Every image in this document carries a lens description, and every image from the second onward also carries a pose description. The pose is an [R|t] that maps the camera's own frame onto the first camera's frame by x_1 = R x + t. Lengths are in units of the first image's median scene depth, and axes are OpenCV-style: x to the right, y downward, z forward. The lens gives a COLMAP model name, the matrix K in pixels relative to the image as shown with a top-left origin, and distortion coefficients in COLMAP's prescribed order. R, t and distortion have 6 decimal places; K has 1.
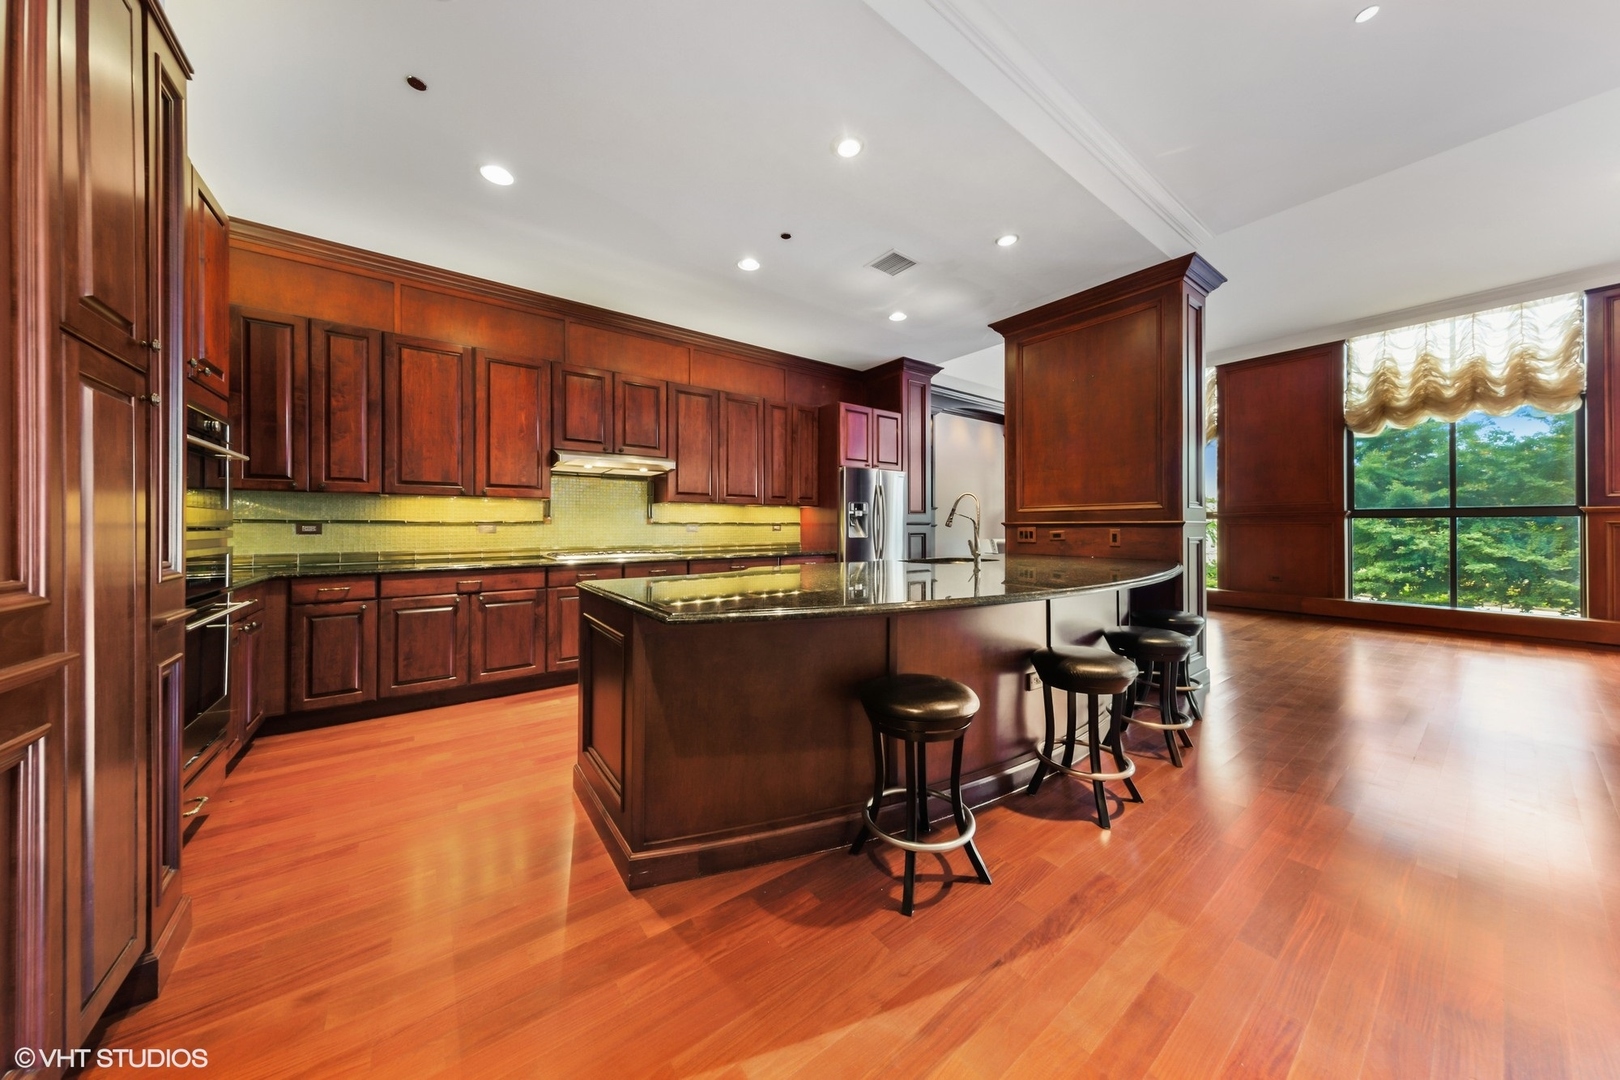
lens RADIAL K [[514.7, 0, 811.6], [0, 514.7, 522.3], [0, 0, 1]] dist [0.002686, -0.000151]
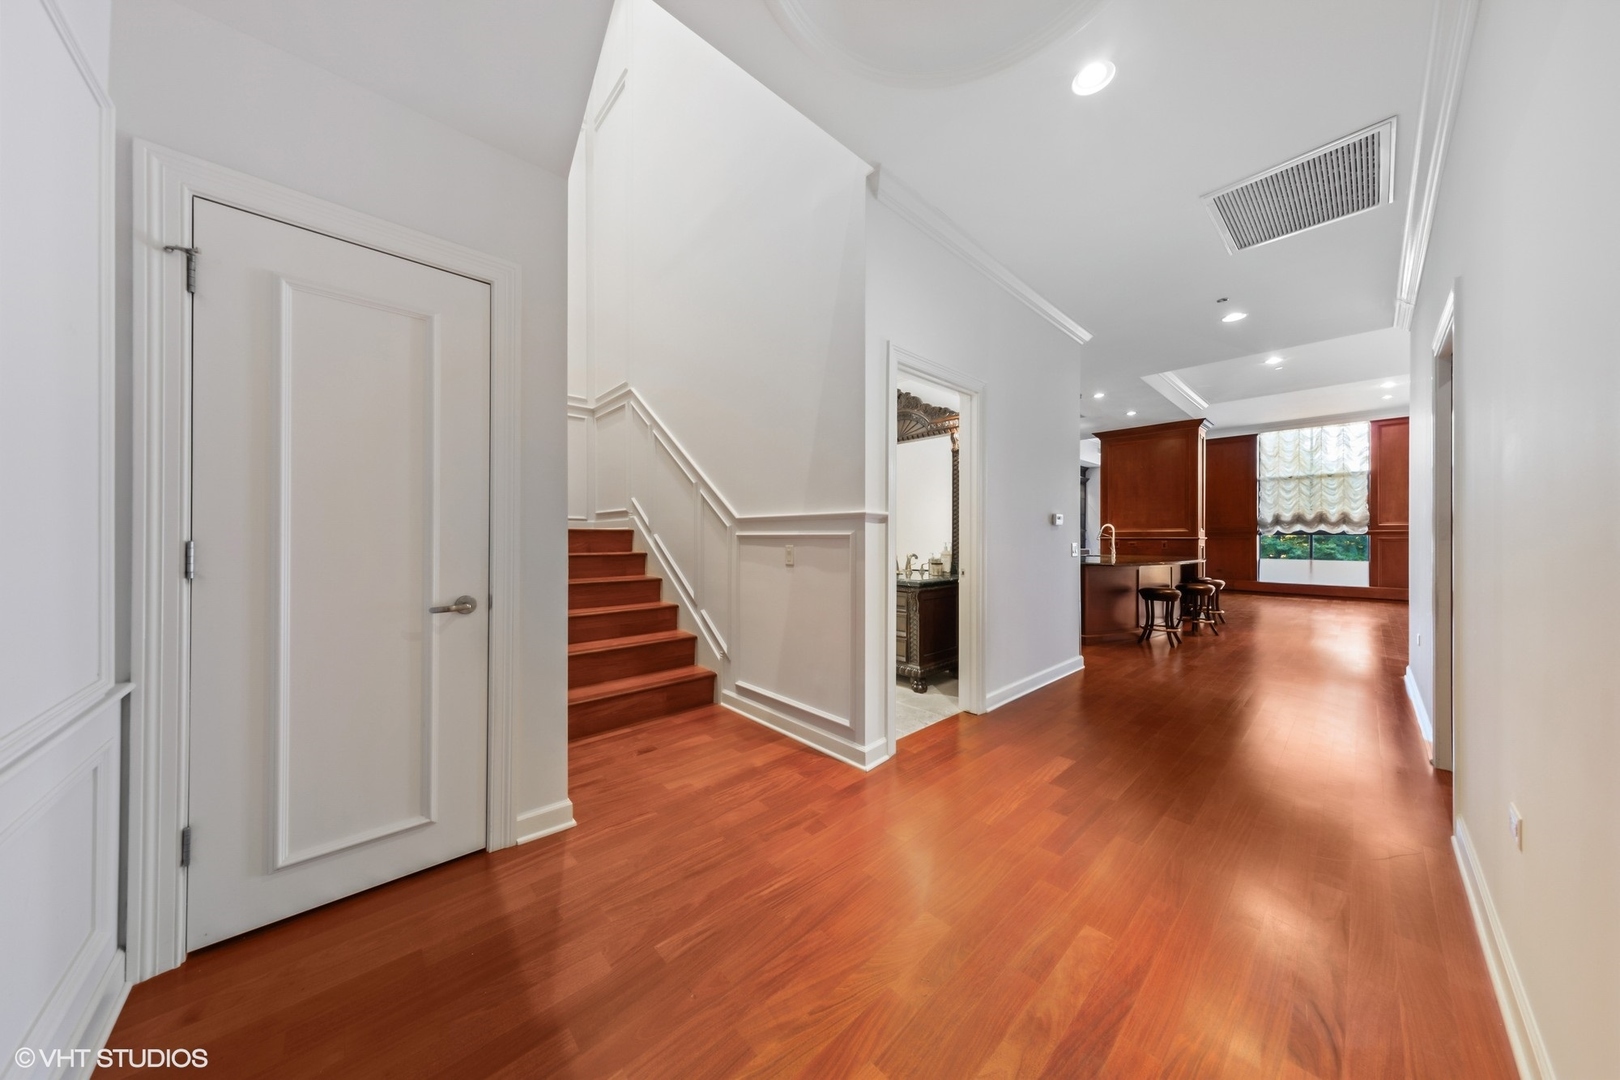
lens RADIAL K [[514.7, 0, 809.9], [0, 514.7, 540.2], [0, 0, 1]] dist [0.002686, -0.000151]
pose [[0.994682, 0.003861, 0.102925, -0.734649], [-0.005269, 0.999896, 0.013403, -0.006054], [-0.102862, -0.013874, 0.994599, -0.657062]]
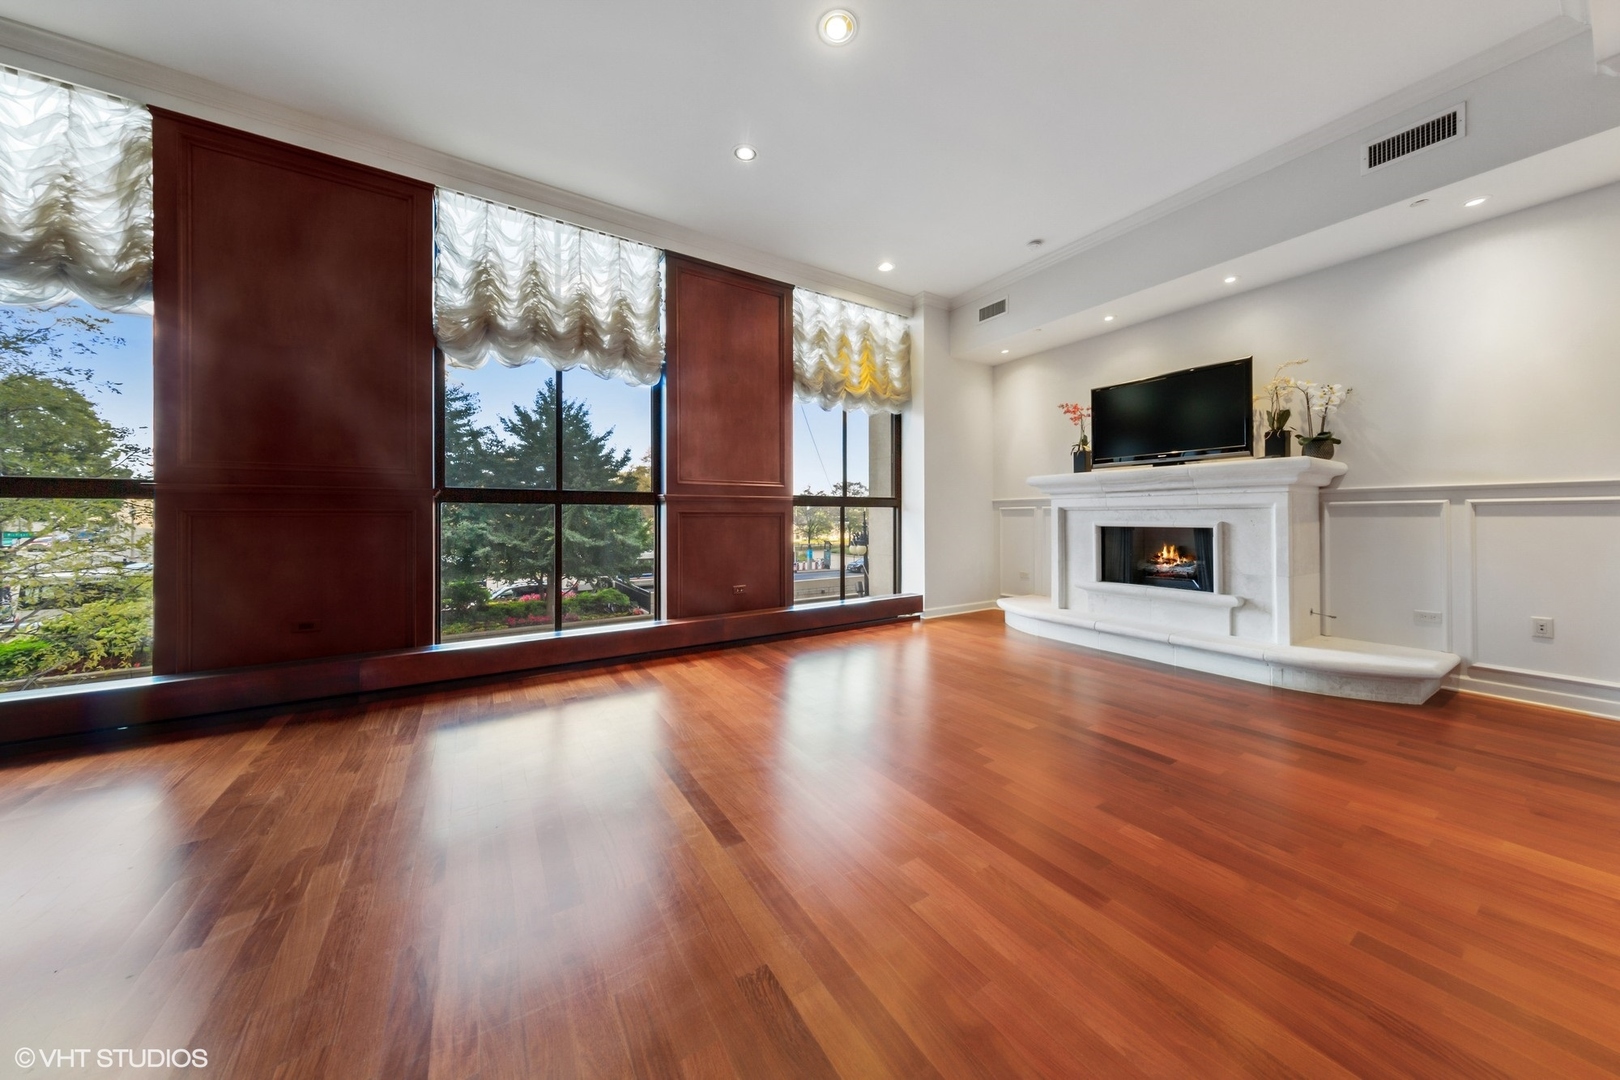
lens RADIAL K [[514.7, 0, 795.1], [0, 514.7, 515.7], [0, 0, 1]] dist [0.002686, -0.000151]
pose [[0.081276, 0.003965, 0.996684, 0.552039], [-0.008148, 0.999961, -0.003314, 0.006250], [-0.996658, -0.007852, 0.081305, 0.610195]]
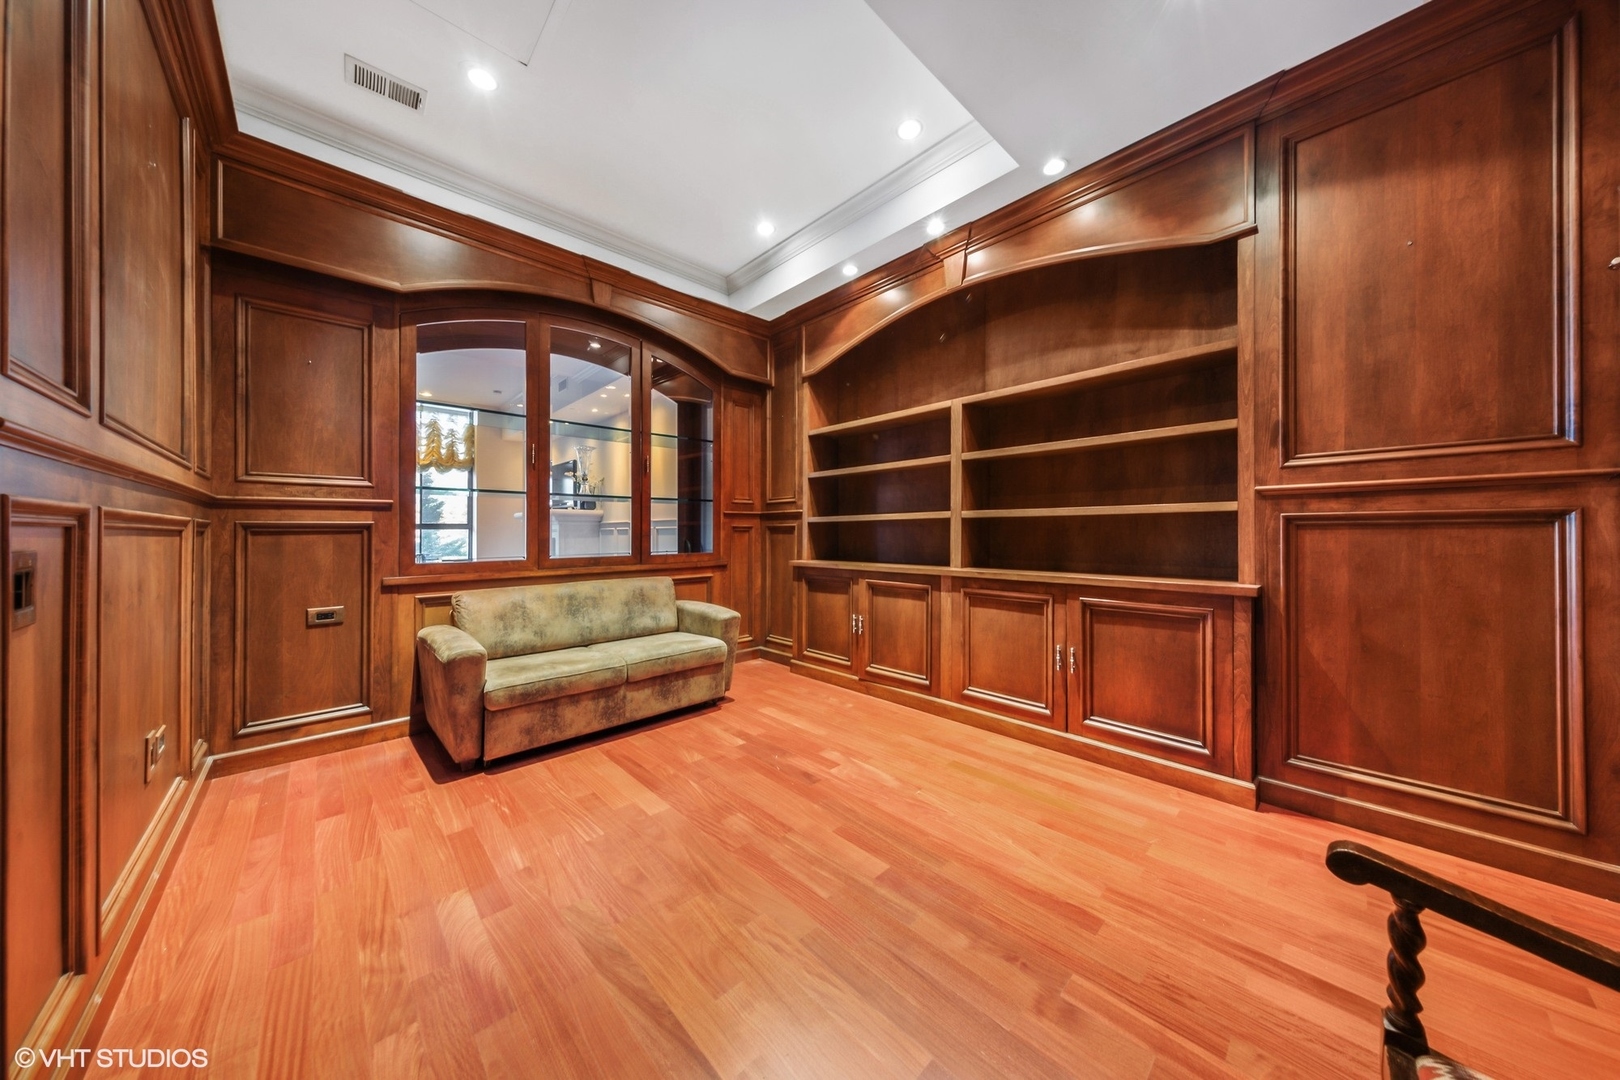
lens RADIAL K [[514.7, 0, 815.7], [0, 514.7, 531.1], [0, 0, 1]] dist [0.002686, -0.000151]
pose [[-0.129251, 0.003071, 0.991607, -0.277862], [-0.001132, 0.999994, -0.003245, -0.002977], [-0.991611, -0.001542, -0.129247, -0.450531]]
